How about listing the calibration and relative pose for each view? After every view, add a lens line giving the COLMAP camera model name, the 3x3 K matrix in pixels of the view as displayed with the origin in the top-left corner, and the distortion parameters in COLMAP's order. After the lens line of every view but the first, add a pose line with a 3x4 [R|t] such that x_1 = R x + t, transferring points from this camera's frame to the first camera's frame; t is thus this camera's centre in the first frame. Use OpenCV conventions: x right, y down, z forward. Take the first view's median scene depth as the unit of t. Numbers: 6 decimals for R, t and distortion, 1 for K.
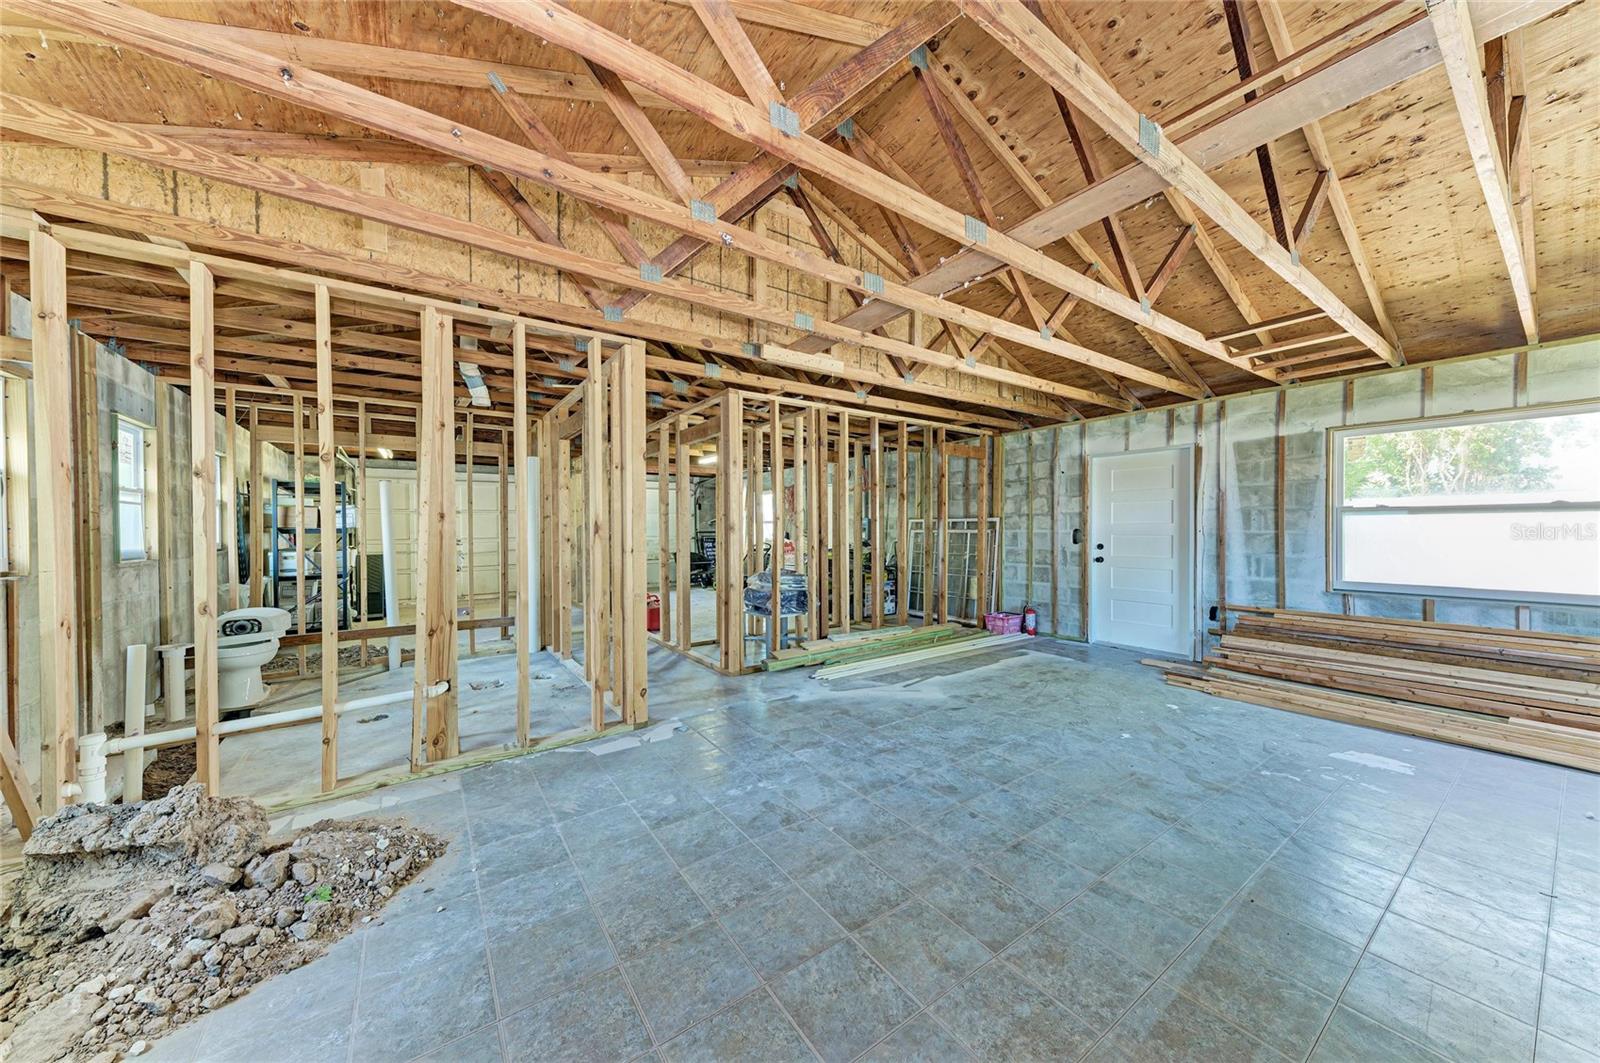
lens RADIAL K [[540.6, 0, 798.0], [0, 540.6, 535.3], [0, 0, 1]] dist [0.014908, -0.001202]
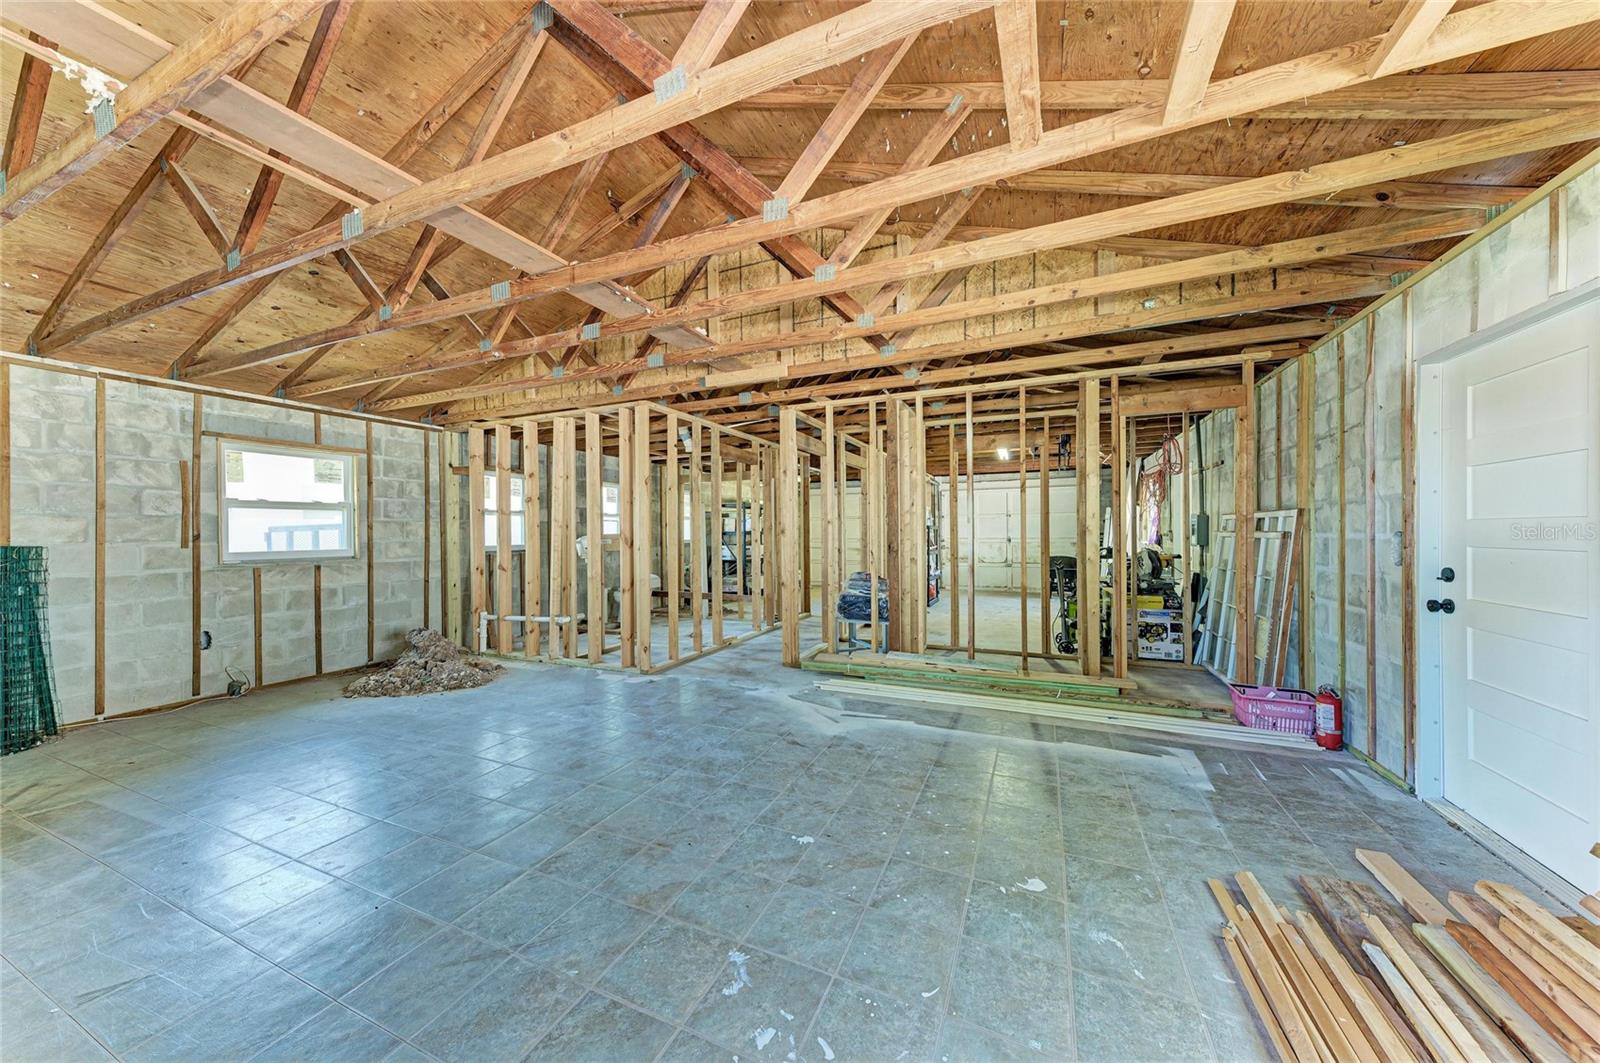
lens RADIAL K [[540.6, 0, 801.5], [0, 540.6, 530.4], [0, 0, 1]] dist [0.014908, -0.001202]
pose [[0.517956, -0.001945, -0.855405, 0.881822], [-0.004441, 0.999978, -0.004963, -0.011434], [0.855396, 0.006370, 0.517935, 0.478407]]
